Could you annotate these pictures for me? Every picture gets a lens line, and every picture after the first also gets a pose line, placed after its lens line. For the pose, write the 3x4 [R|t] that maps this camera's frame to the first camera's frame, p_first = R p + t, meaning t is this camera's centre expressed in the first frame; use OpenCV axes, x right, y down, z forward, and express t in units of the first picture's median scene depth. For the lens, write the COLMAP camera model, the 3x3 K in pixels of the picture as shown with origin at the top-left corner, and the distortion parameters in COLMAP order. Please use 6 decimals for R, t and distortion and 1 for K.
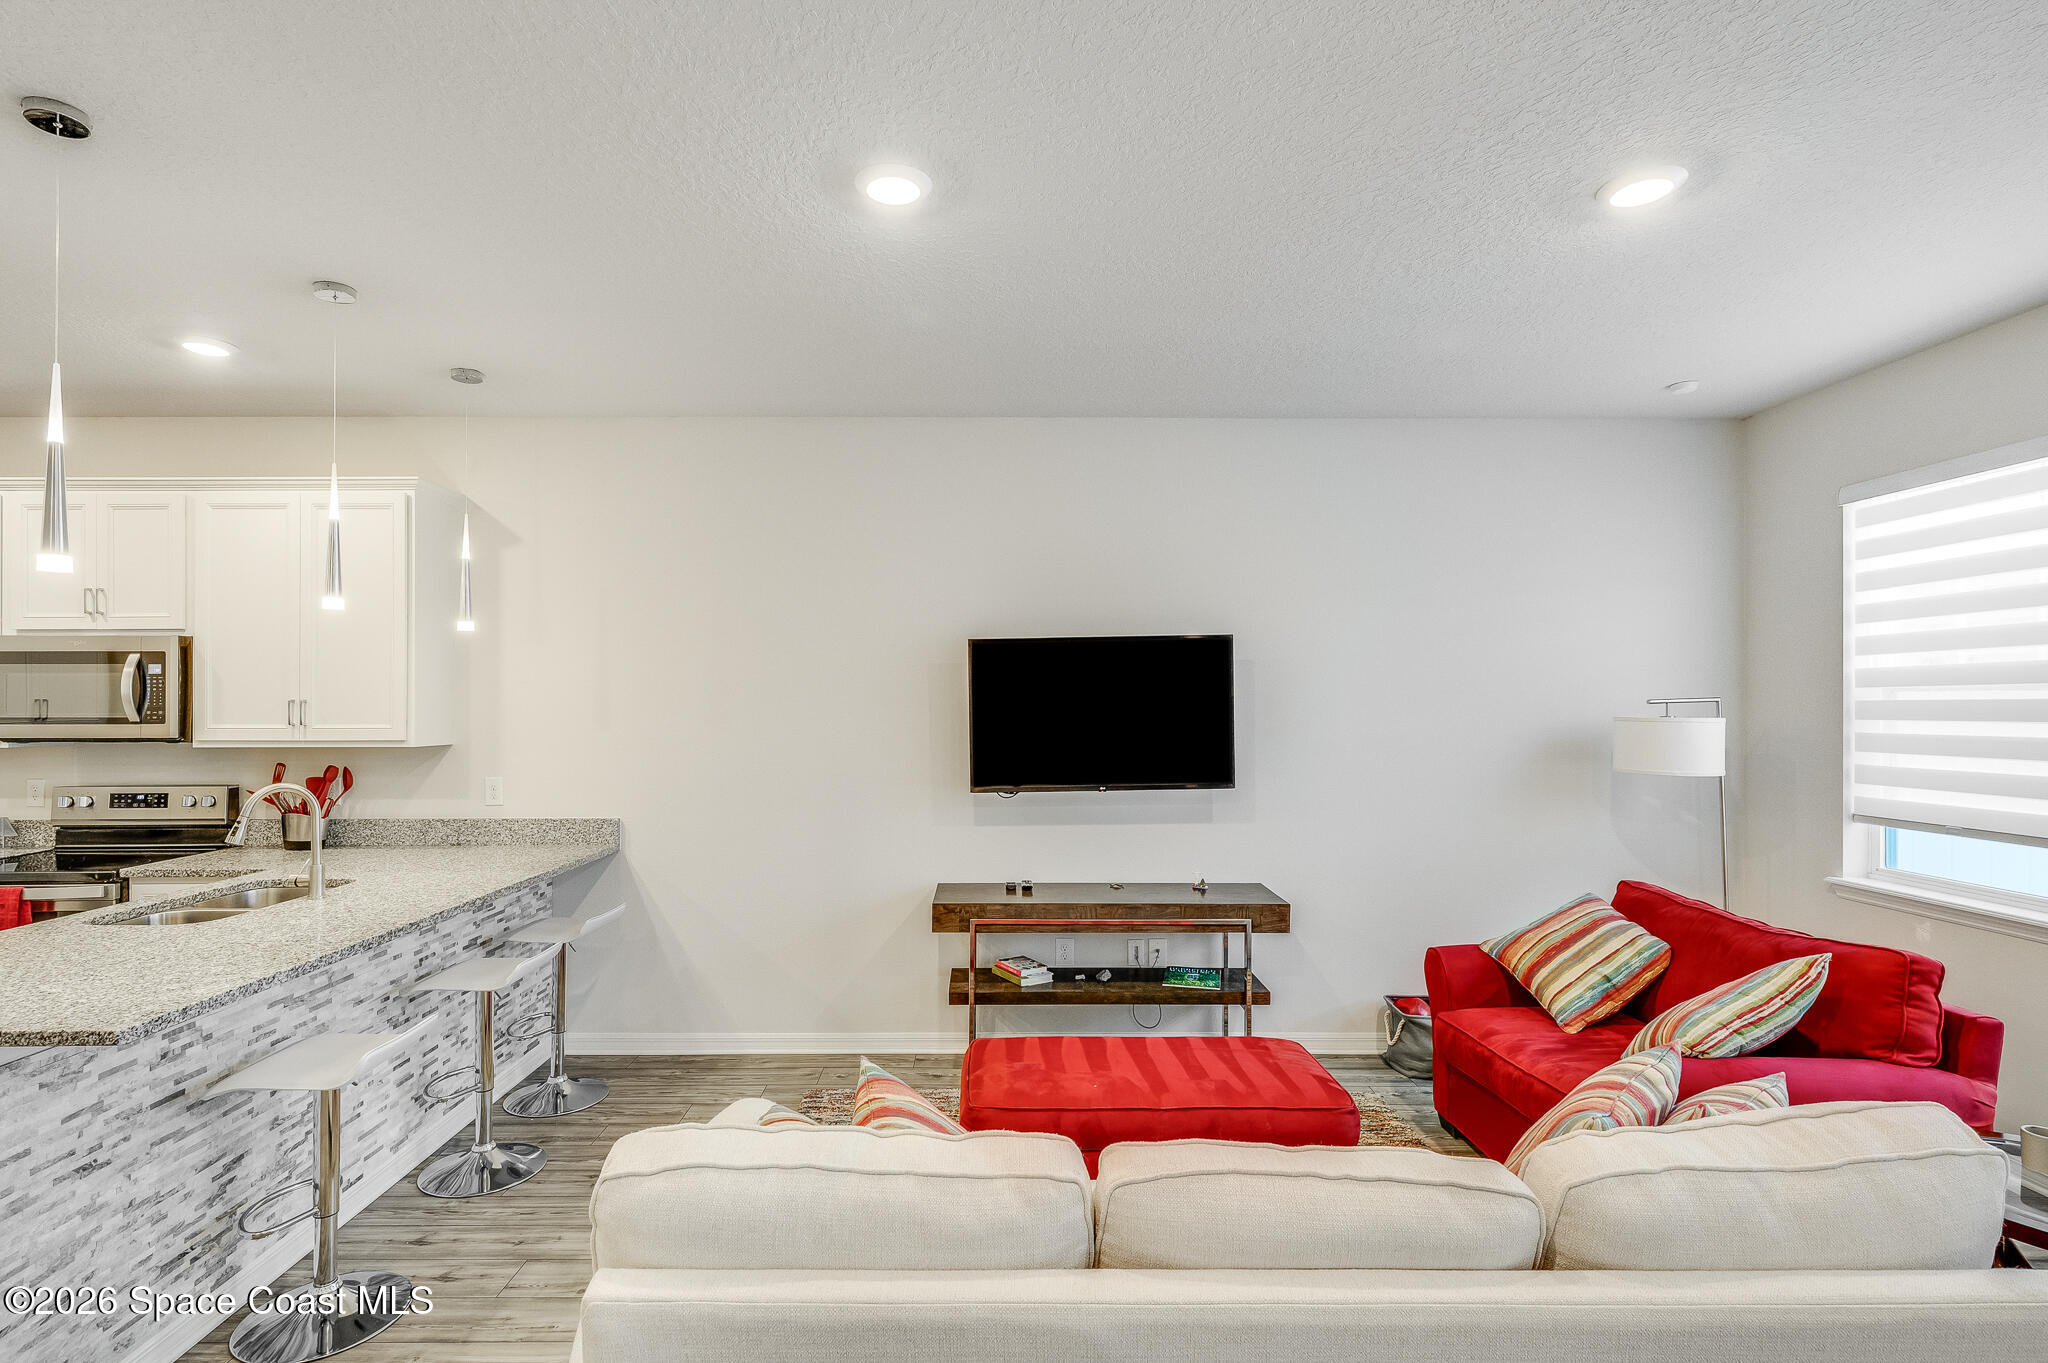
lens RADIAL K [[807.2, 0, 1021.0], [0, 807.2, 694.1], [0, 0, 1]] dist [-0.001617, -0.000313]
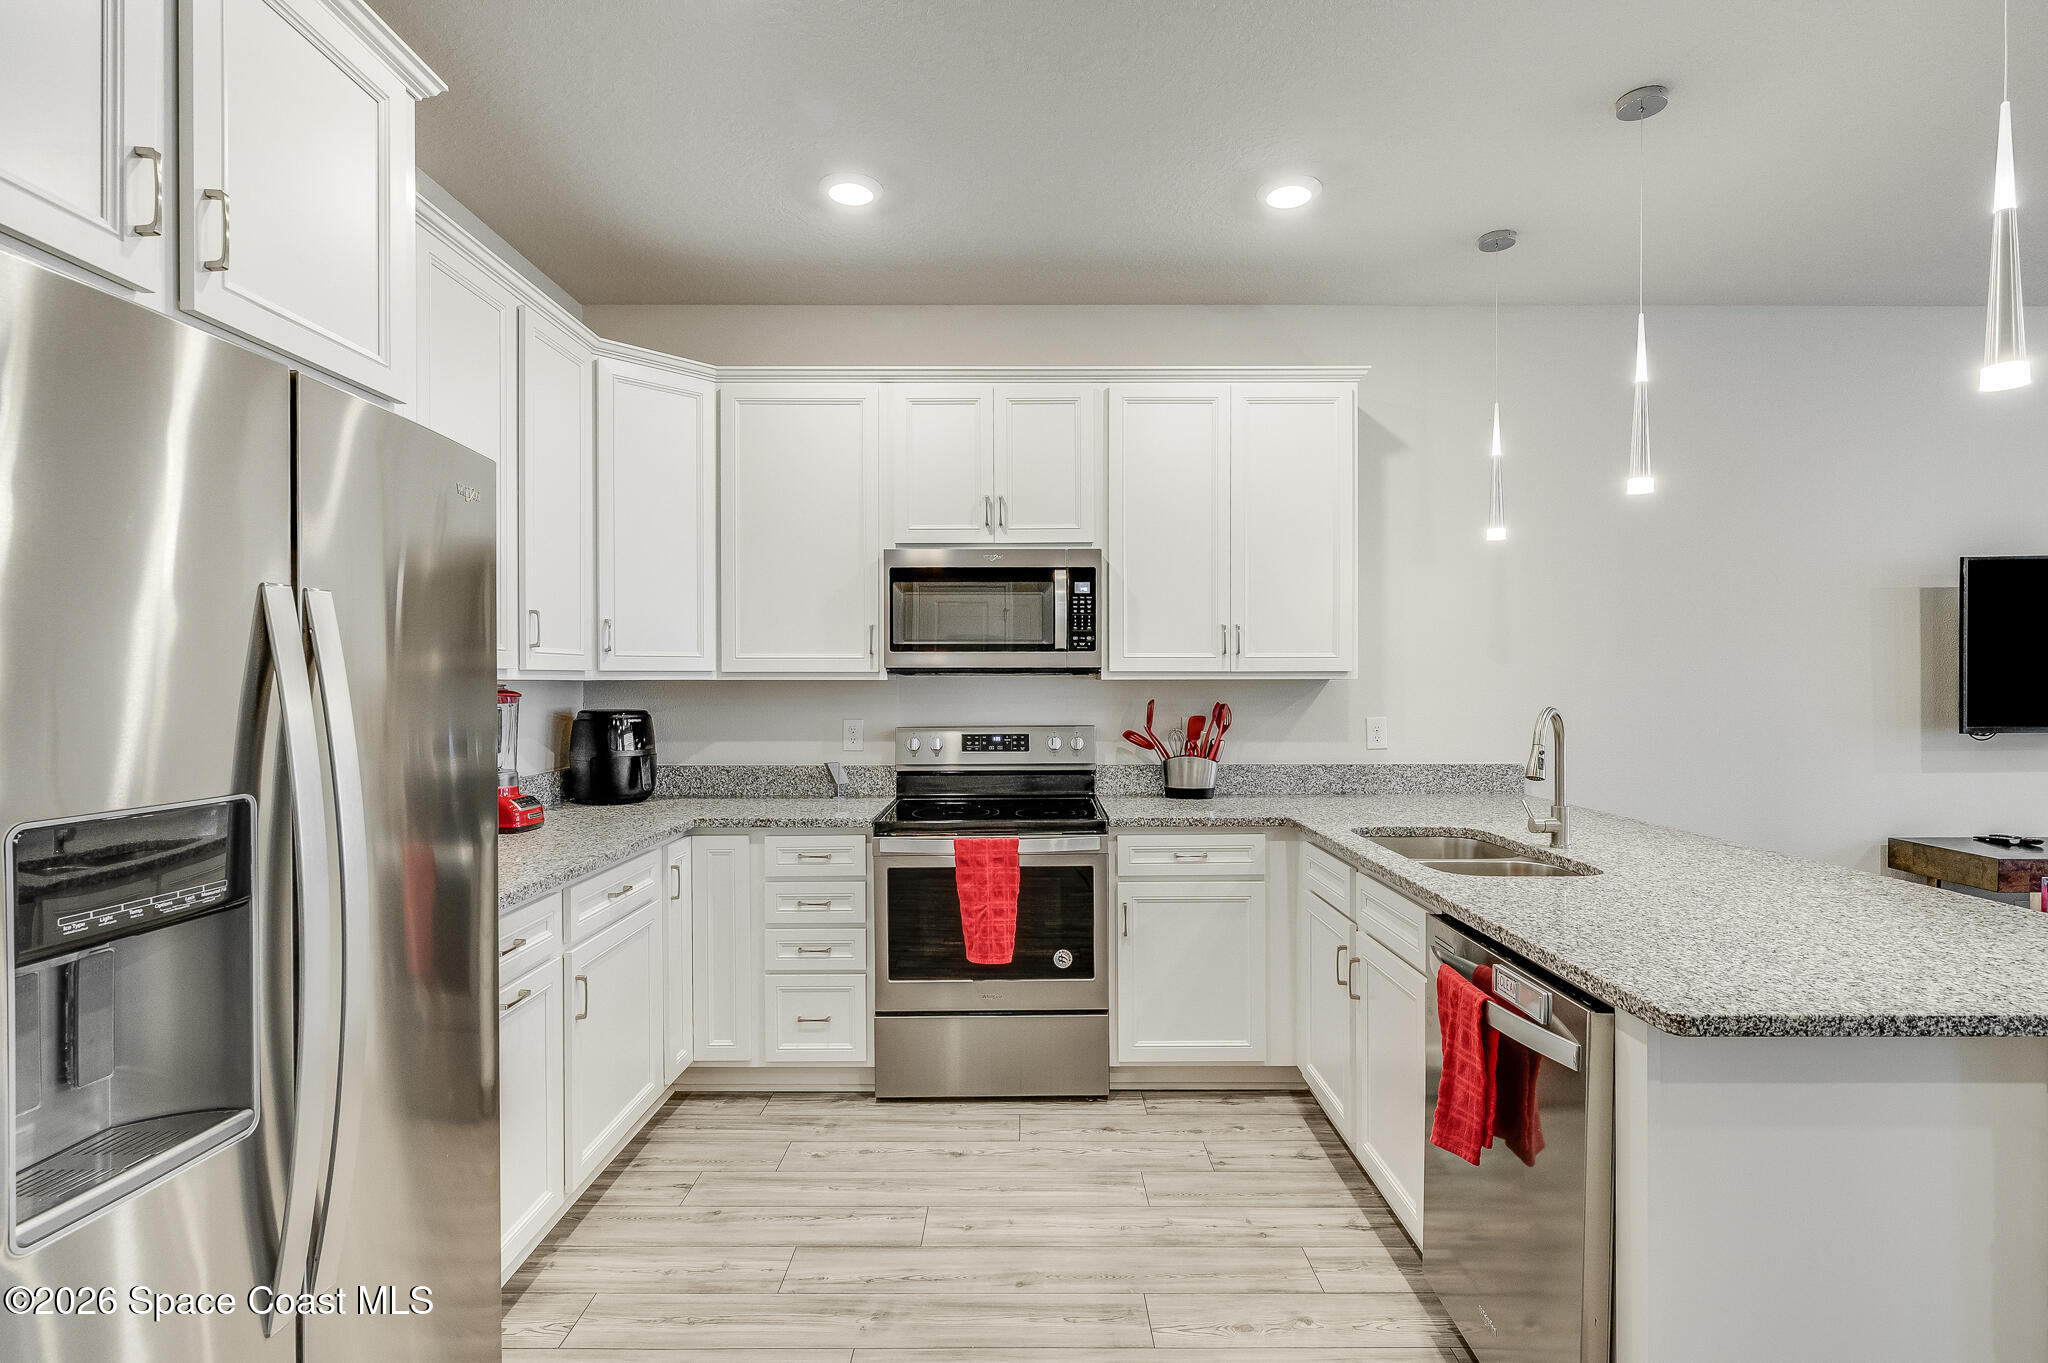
lens RADIAL K [[807.7, 0, 1018.7], [0, 807.7, 687.5], [0, 0, 1]] dist [0.000695, 0.000113]
pose [[0.999999, 0.000655, 0.001265, -1.077203], [-0.000680, 0.999807, 0.019609, 0.055185], [-0.001252, -0.019610, 0.999807, 0.123611]]
